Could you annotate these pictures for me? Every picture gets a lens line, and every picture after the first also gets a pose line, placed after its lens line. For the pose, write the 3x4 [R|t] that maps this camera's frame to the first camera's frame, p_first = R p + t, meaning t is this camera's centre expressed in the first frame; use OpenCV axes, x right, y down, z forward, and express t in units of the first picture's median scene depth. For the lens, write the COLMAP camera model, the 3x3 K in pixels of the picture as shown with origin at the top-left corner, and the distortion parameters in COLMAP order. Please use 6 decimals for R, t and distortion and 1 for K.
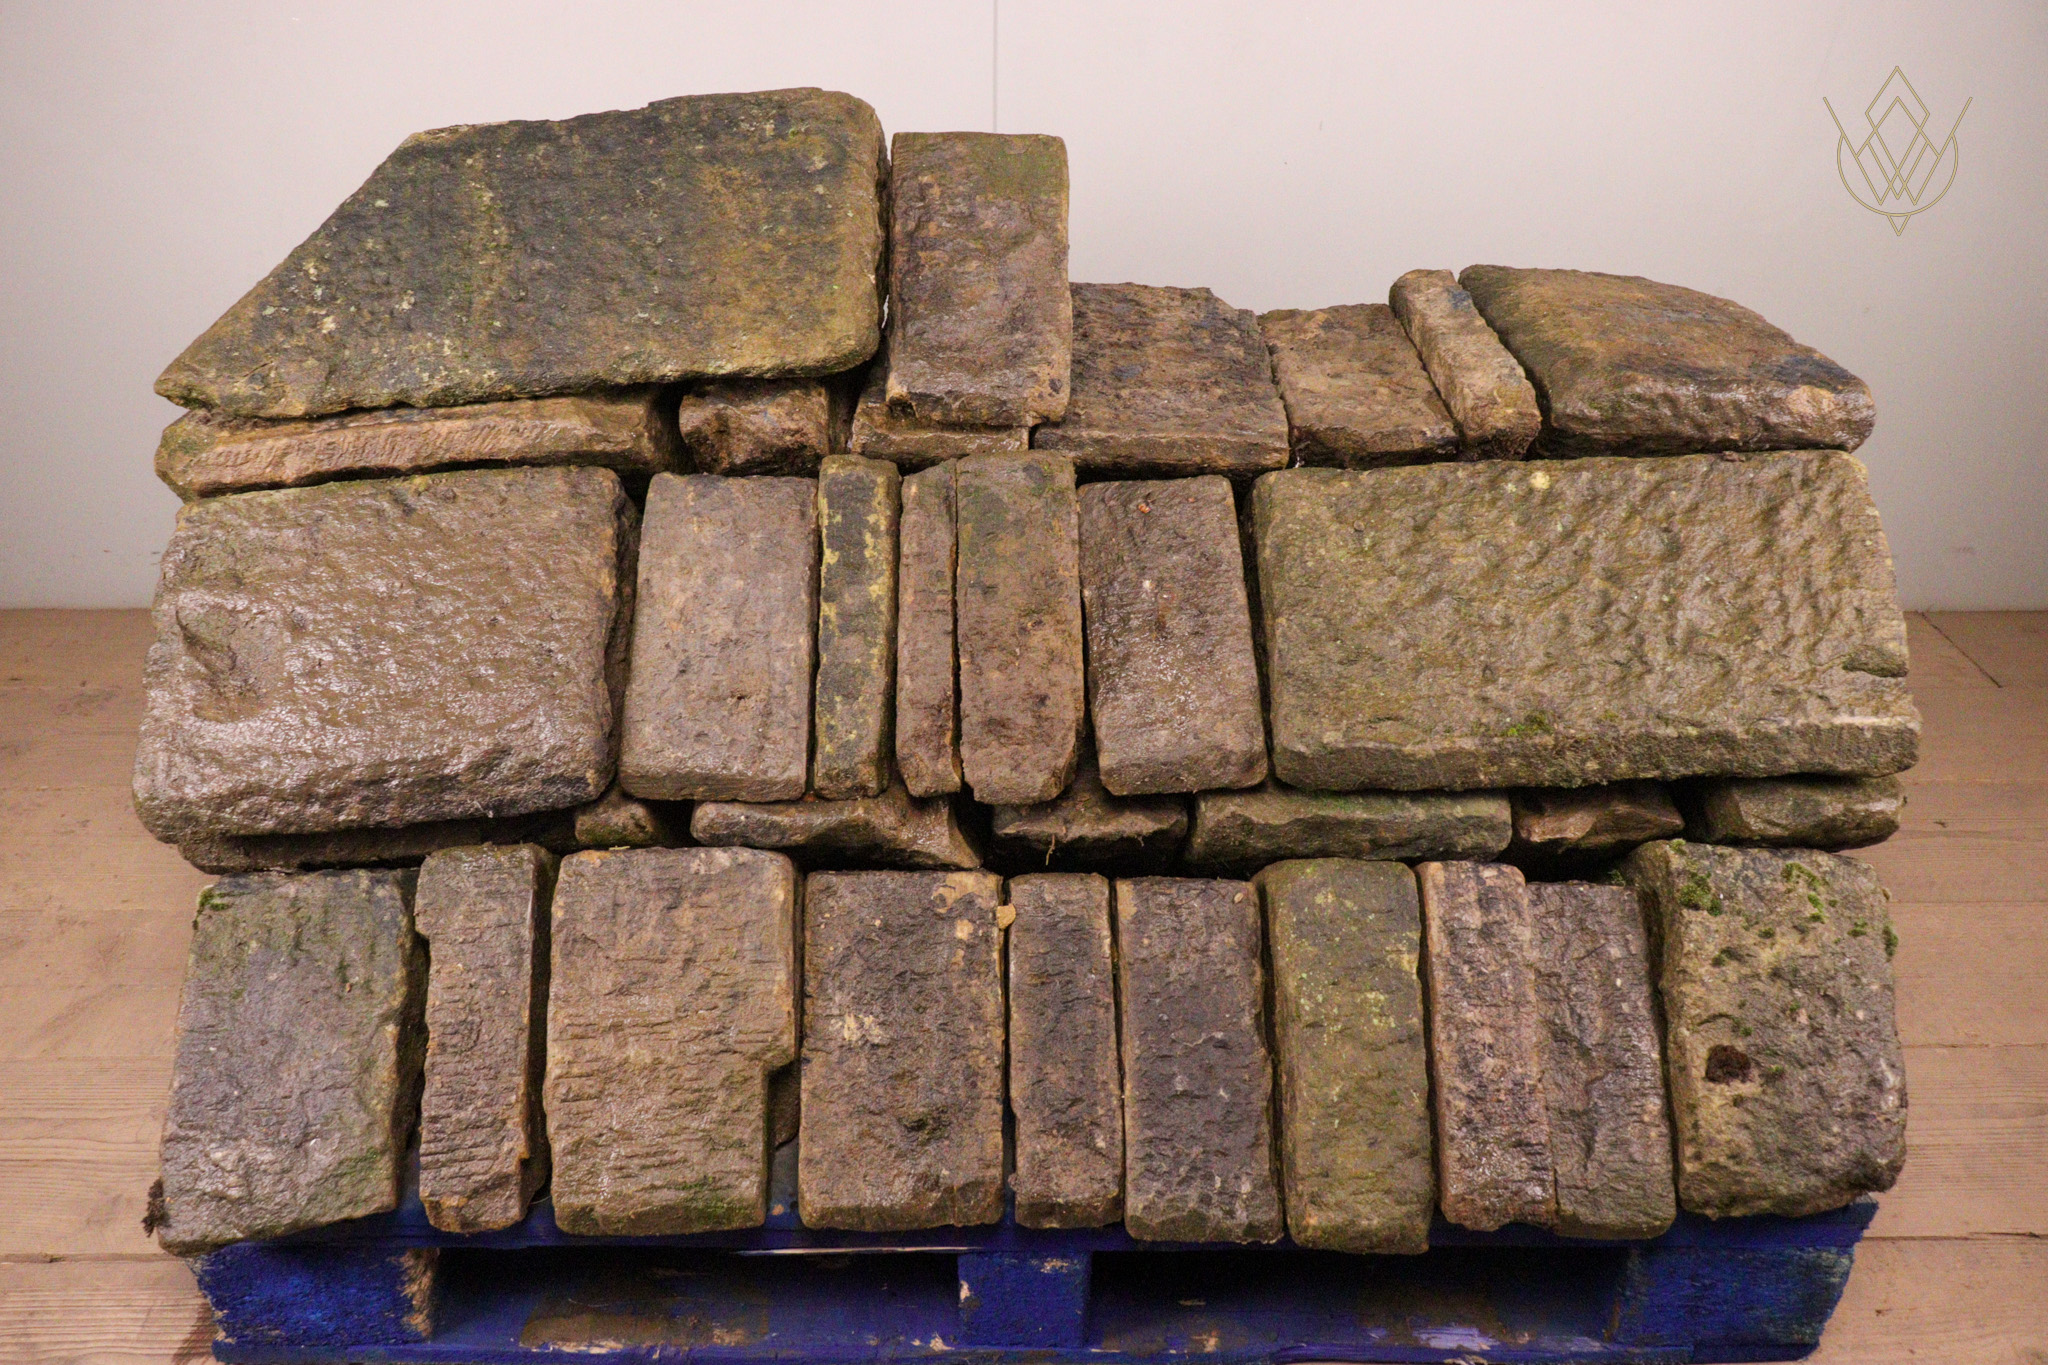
lens RADIAL K [[1631.1, 0, 1016.3], [0, 1631.1, 679.3], [0, 0, 1]] dist [-0.004562, -0.002745]
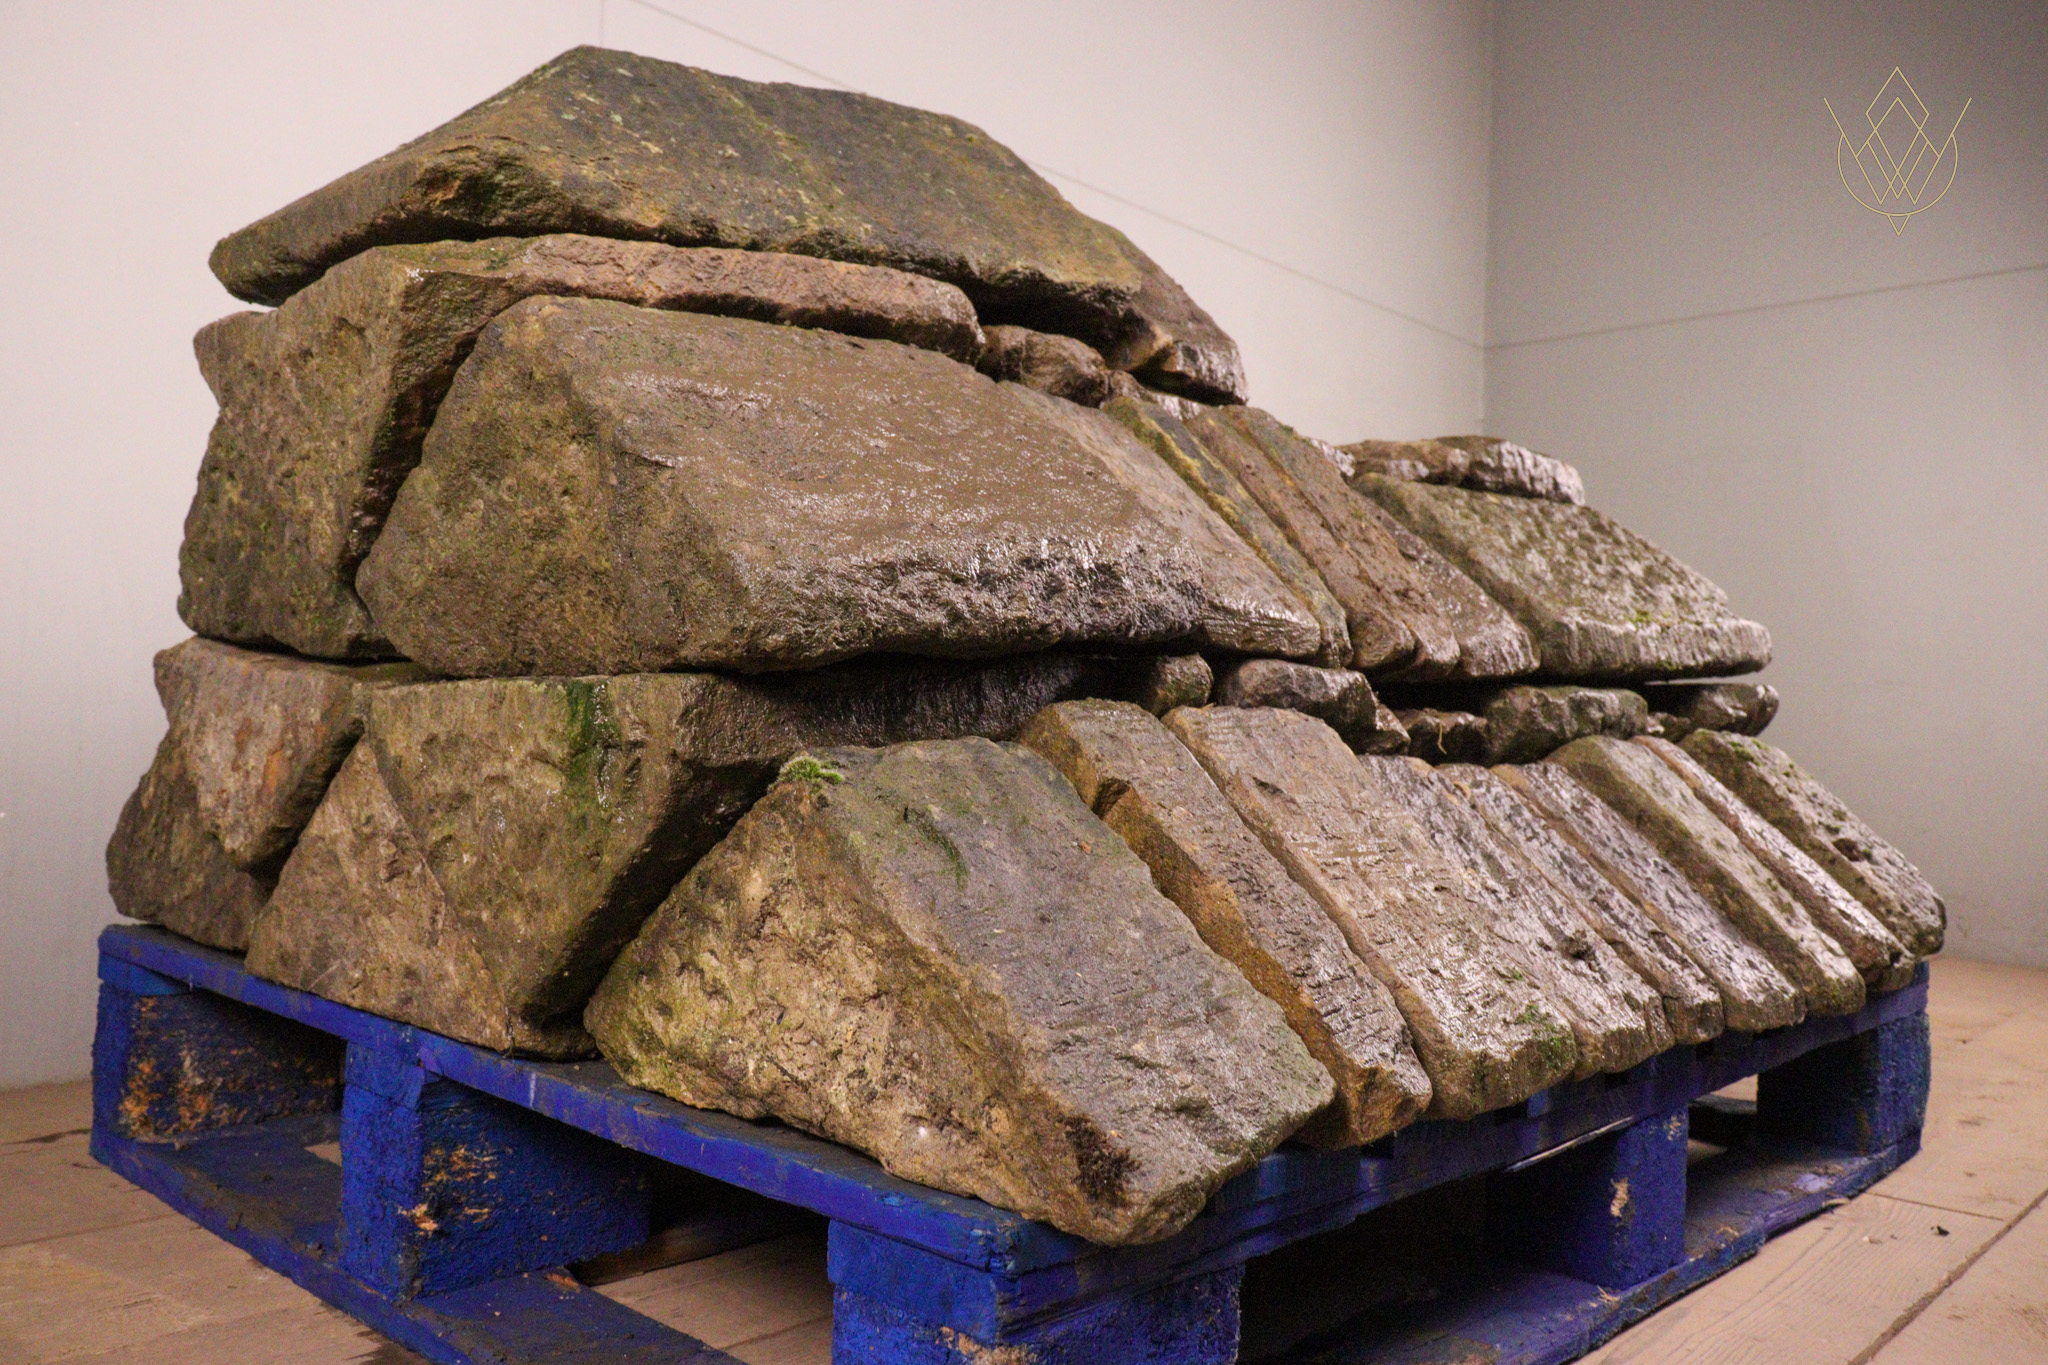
lens RADIAL K [[1631.1, 0, 1016.3], [0, 1631.1, 679.3], [0, 0, 1]] dist [-0.004562, -0.002745]
pose [[0.698486, 0.027639, 0.715090, -0.872507], [0.334096, 0.871077, -0.360006, 0.346092], [-0.632848, 0.490368, 0.599201, 0.572566]]
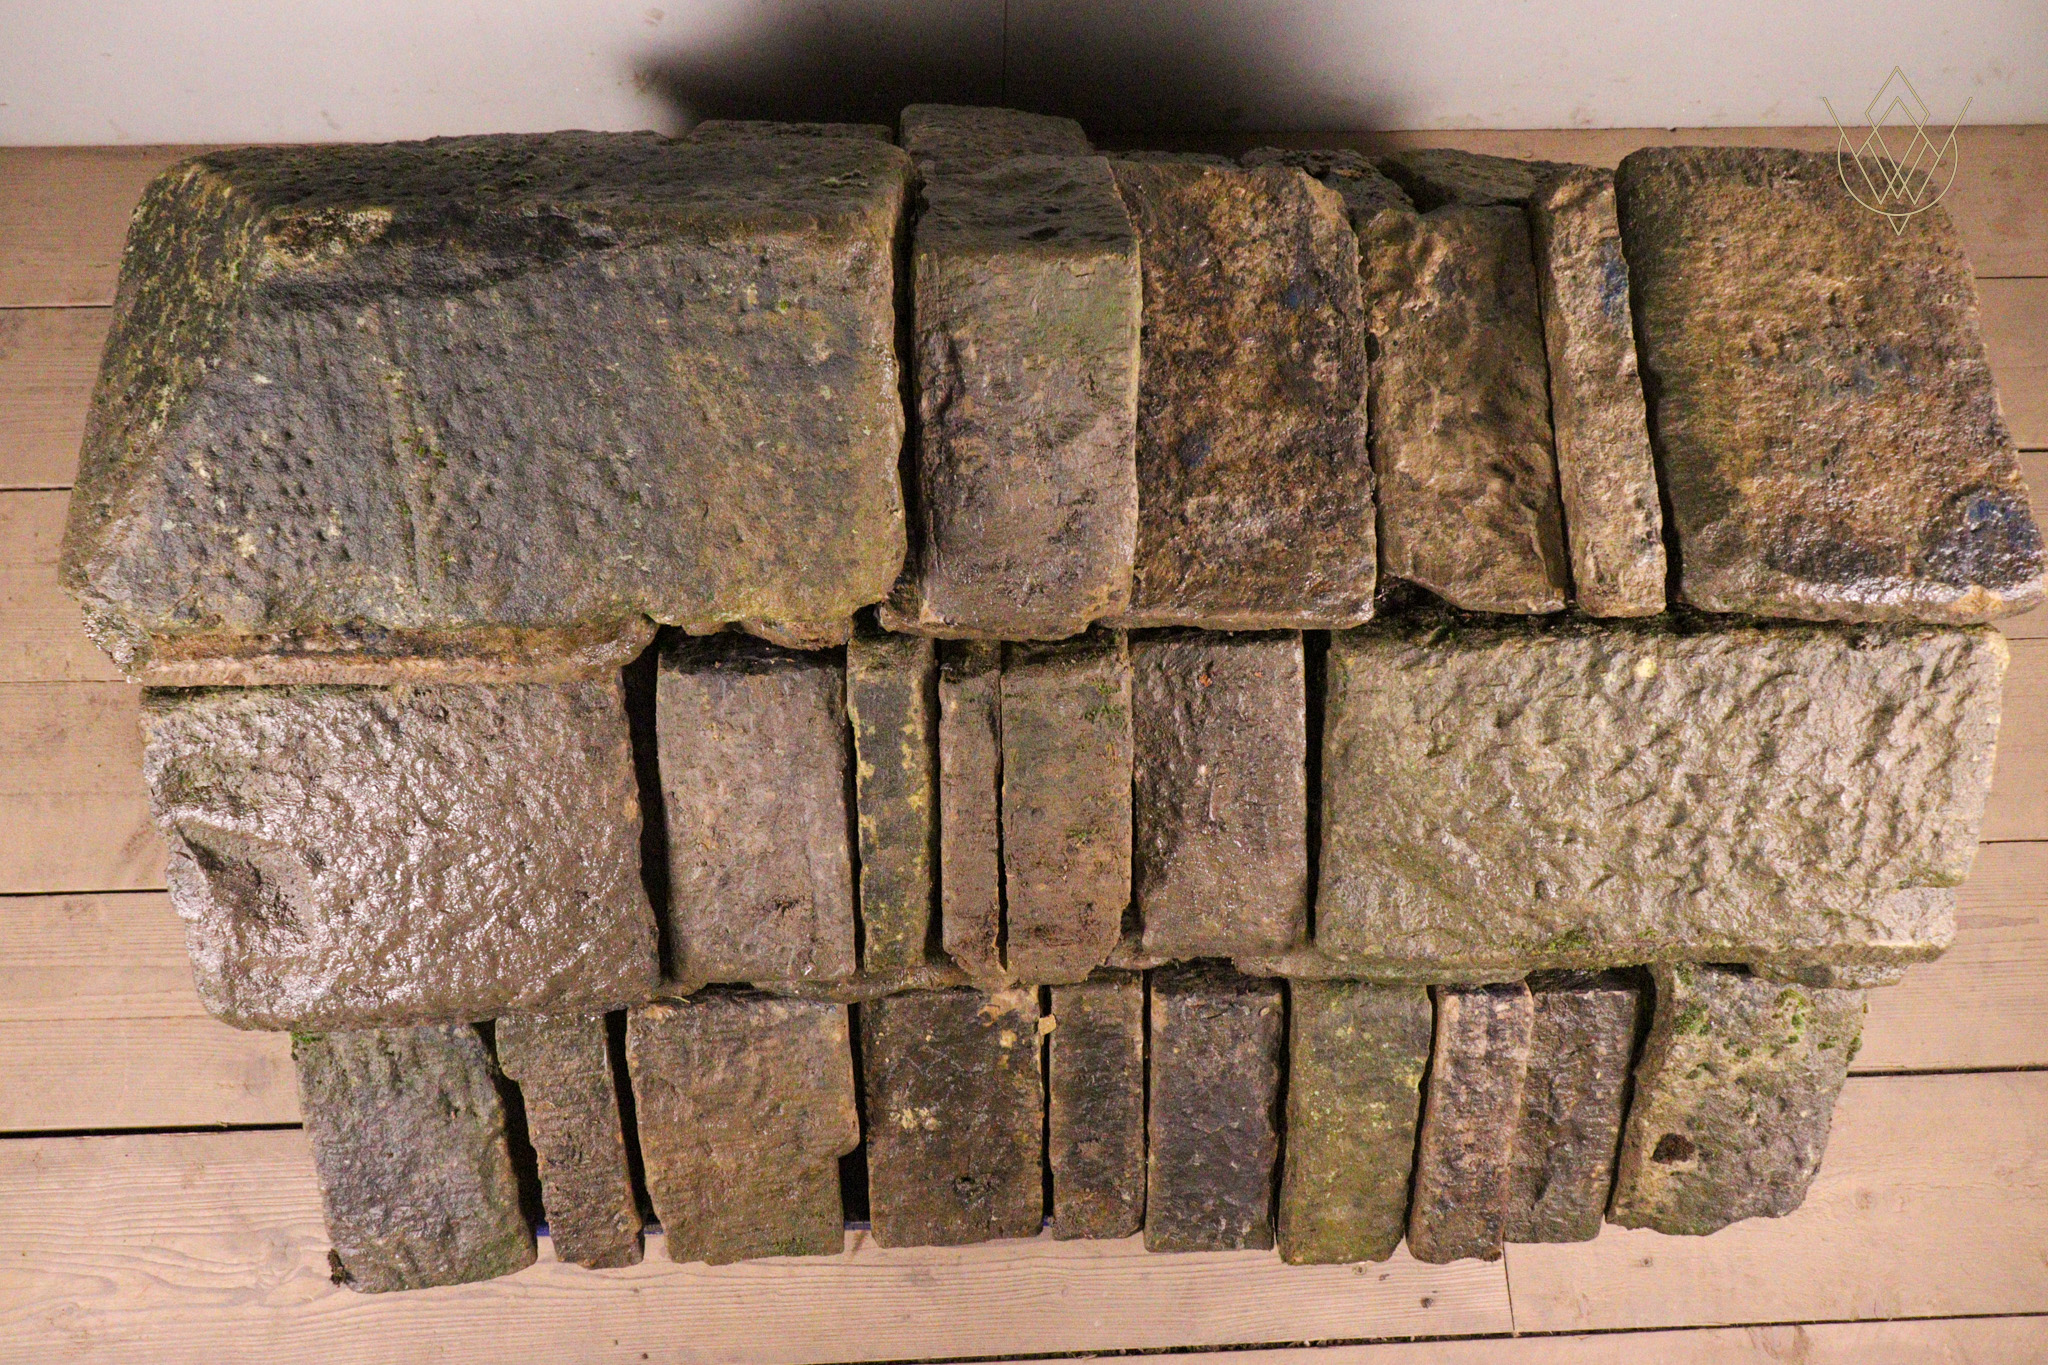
lens RADIAL K [[1631.1, 0, 1016.3], [0, 1631.1, 679.3], [0, 0, 1]] dist [-0.004562, -0.002745]
pose [[0.999889, -0.001662, 0.014780, -0.042414], [-0.008101, 0.772524, 0.634934, -0.720705], [-0.012473, -0.634983, 0.772425, 0.318356]]
